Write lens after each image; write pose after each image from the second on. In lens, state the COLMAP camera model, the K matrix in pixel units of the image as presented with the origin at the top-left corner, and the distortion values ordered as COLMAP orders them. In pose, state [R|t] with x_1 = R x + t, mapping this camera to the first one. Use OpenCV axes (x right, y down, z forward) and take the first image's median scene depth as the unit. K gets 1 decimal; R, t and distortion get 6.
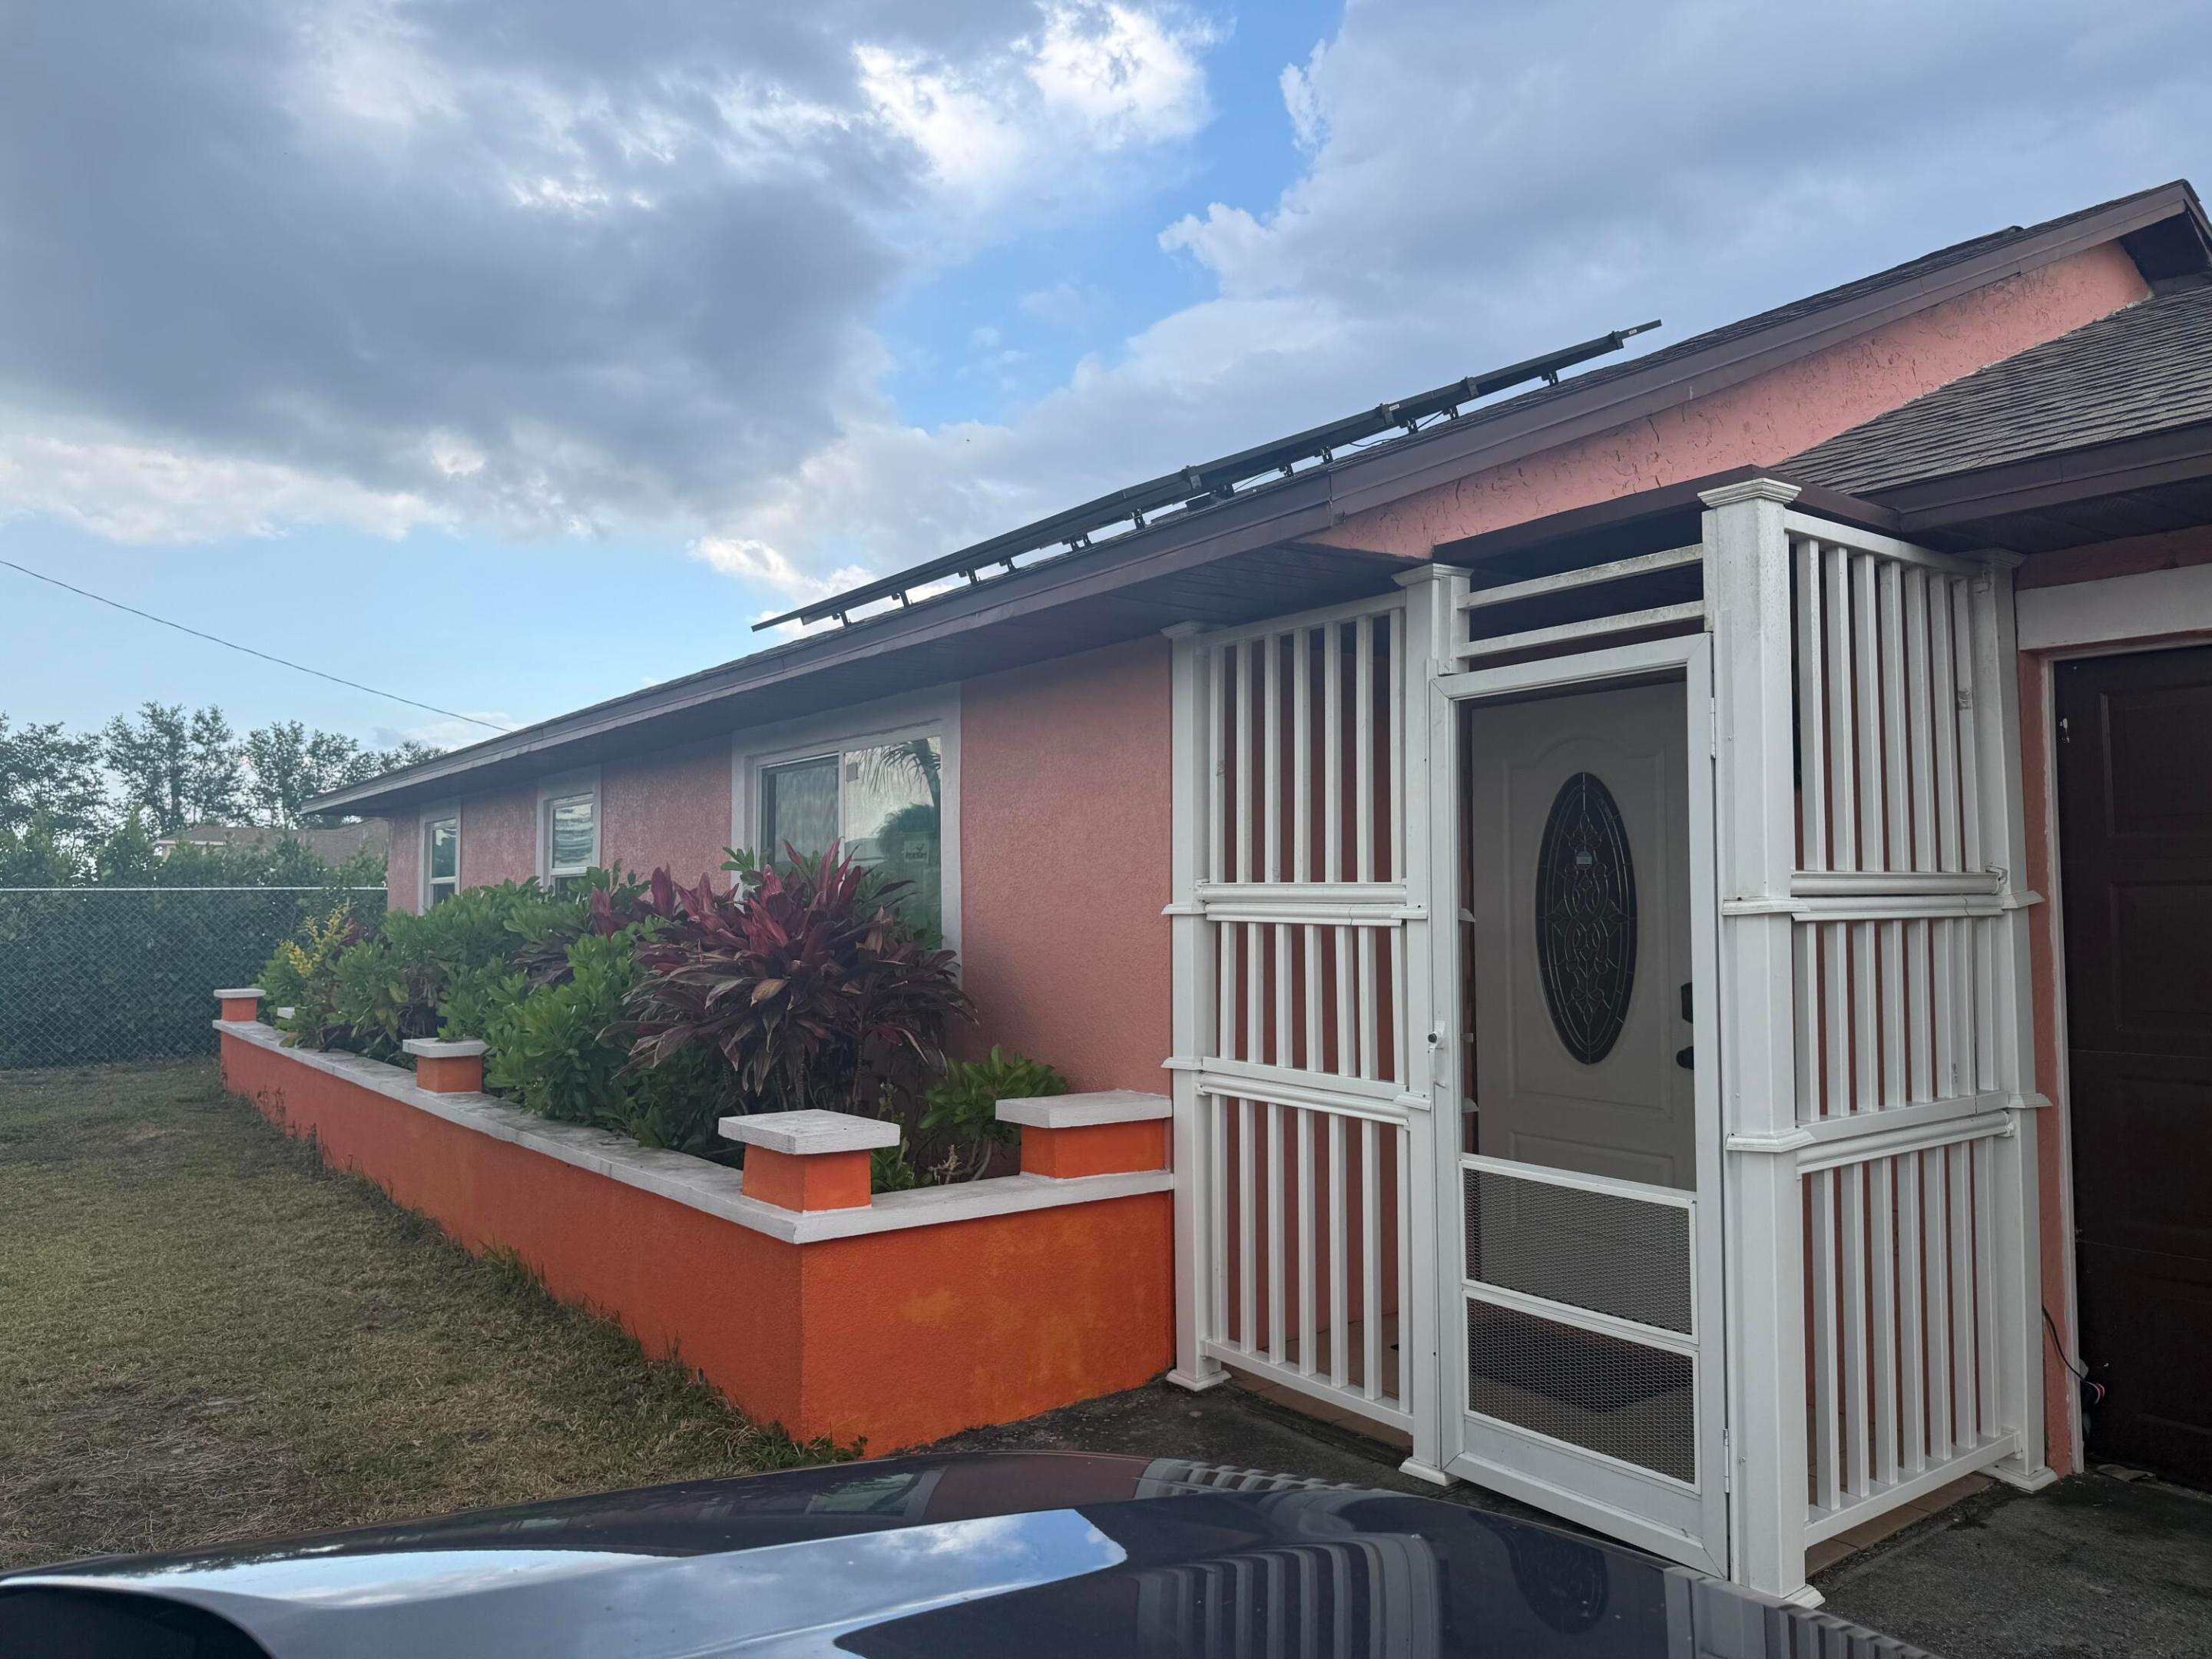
lens RADIAL K [[1552.4, 0, 1096.5], [0, 1552.4, 818.6], [0, 0, 1]] dist [0.058013, -0.078073]
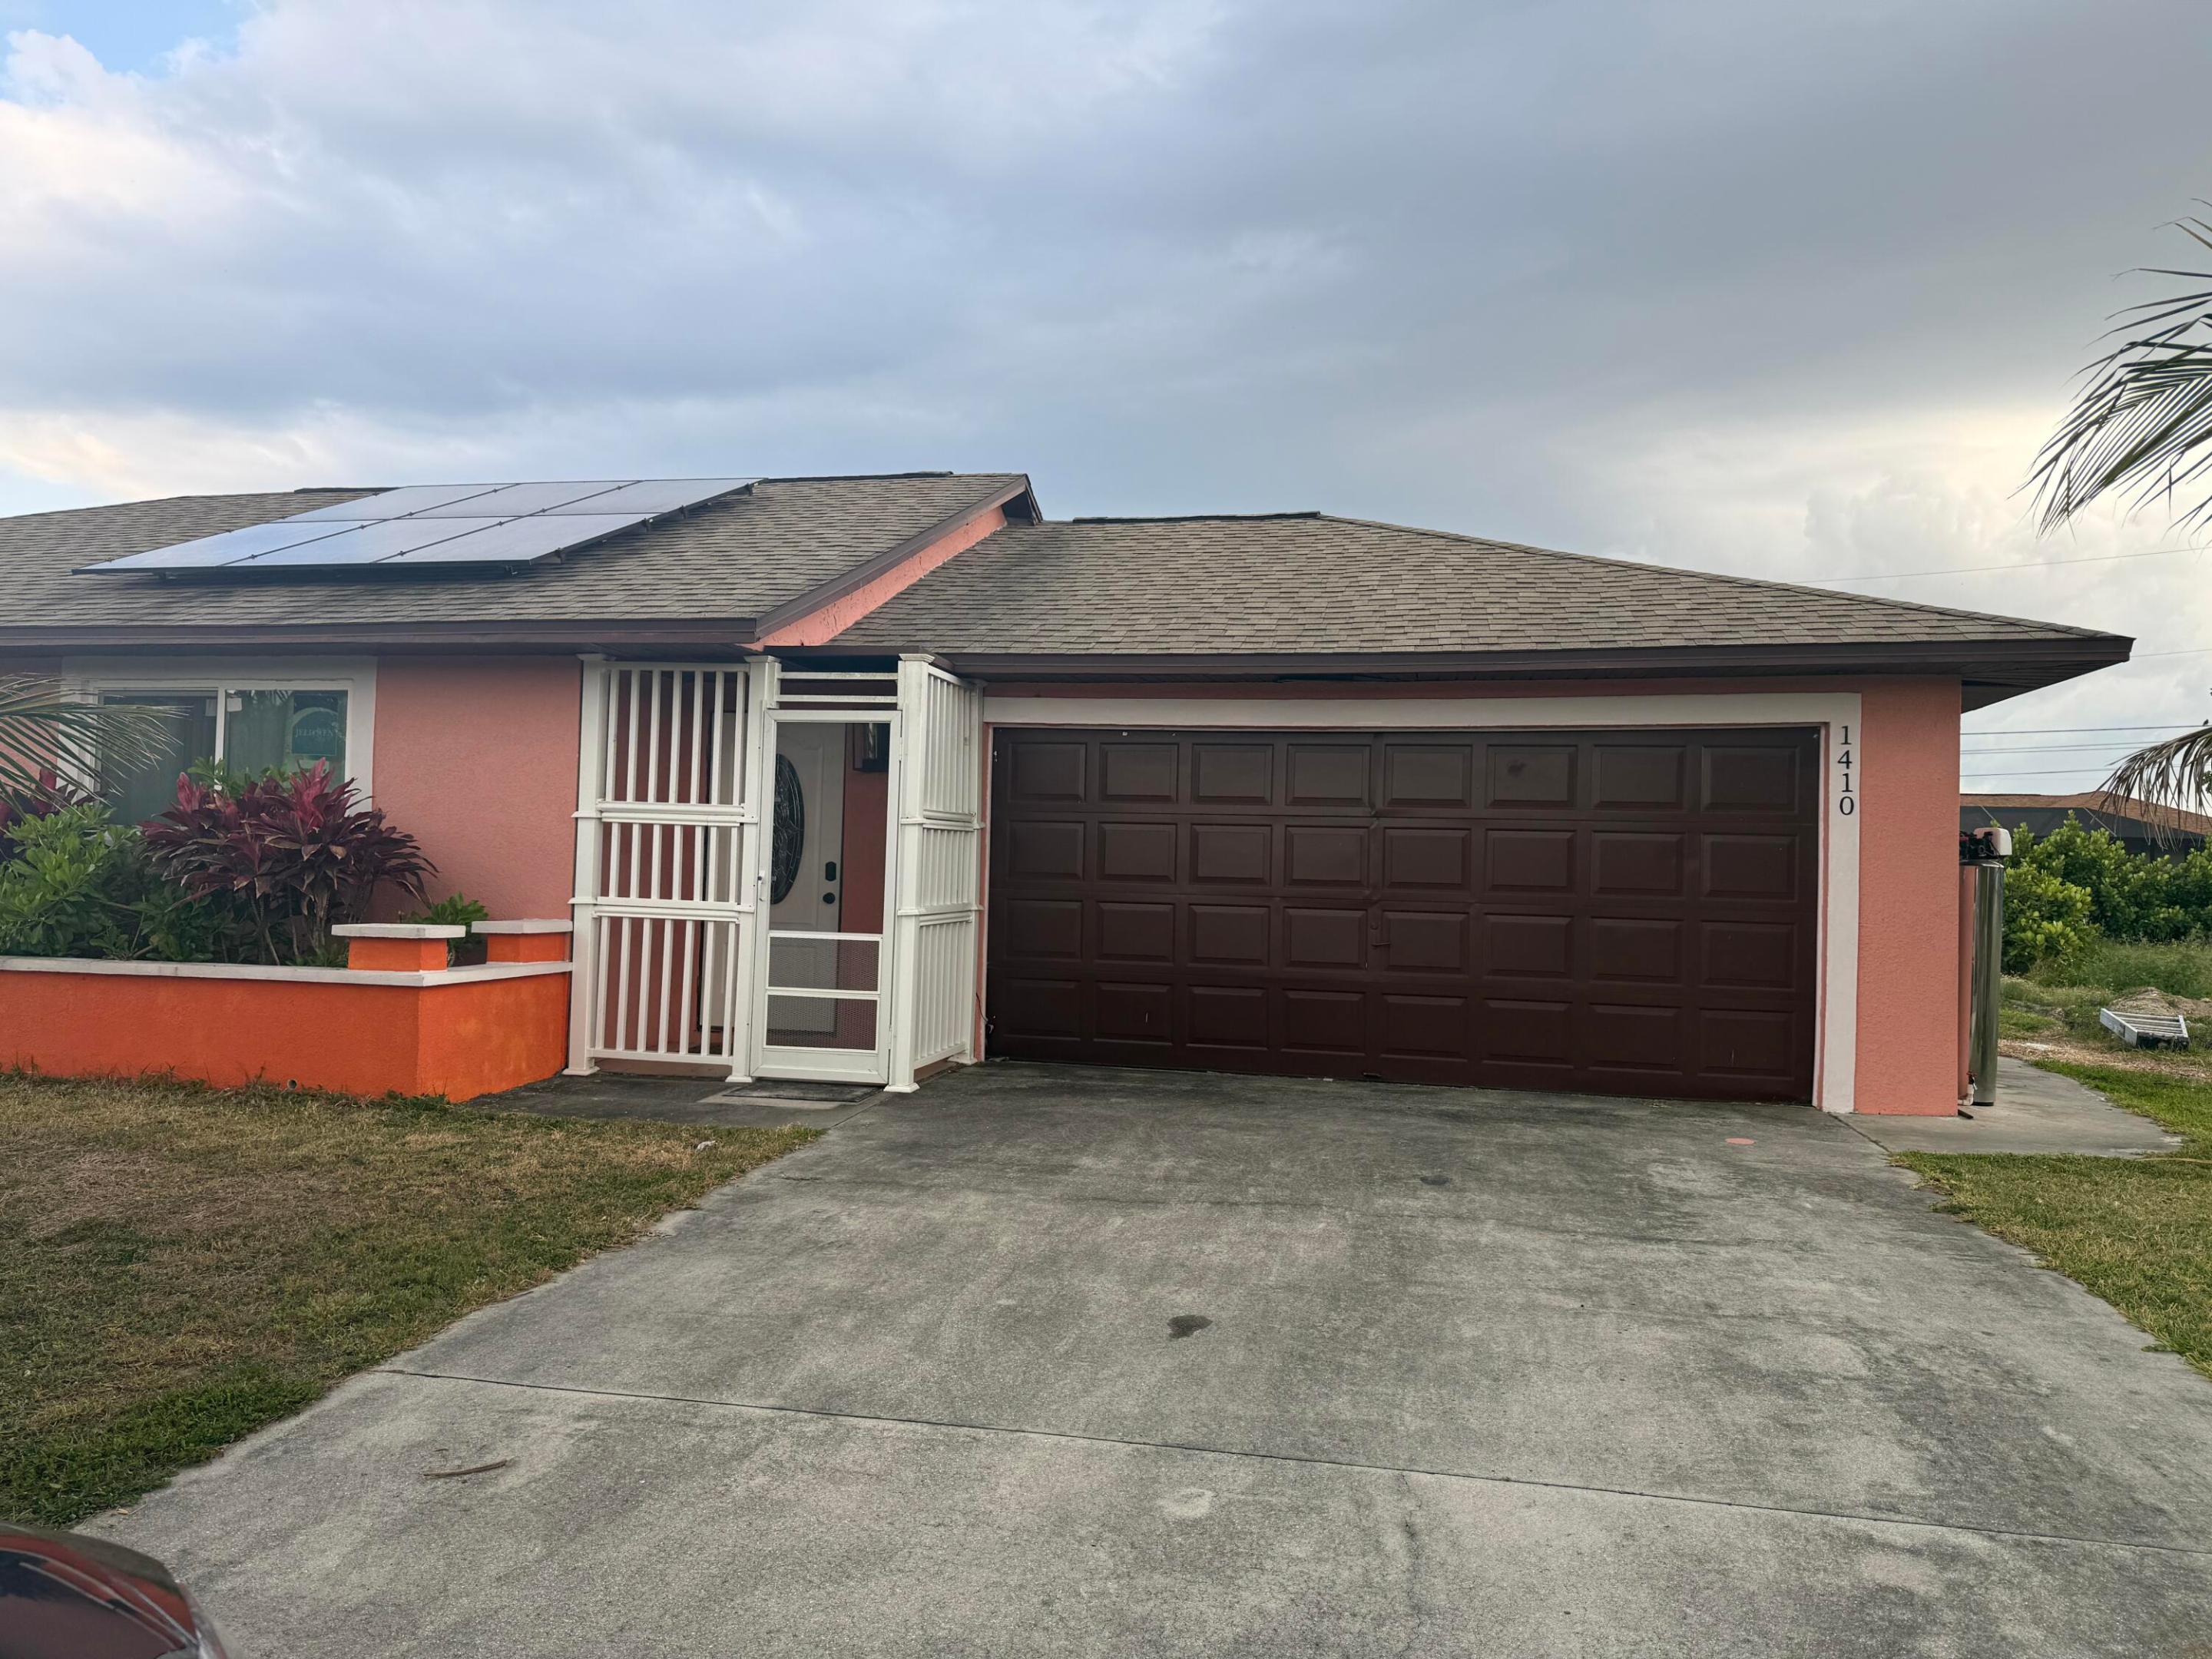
lens RADIAL K [[1552.4, 0, 1119.2], [0, 1552.4, 810.8], [0, 0, 1]] dist [0.058013, -0.078073]
pose [[0.737465, 0.050115, 0.673524, -0.742983], [-0.068264, 0.997667, 0.000511, 0.011333], [-0.671927, -0.046354, 0.739165, -0.784515]]
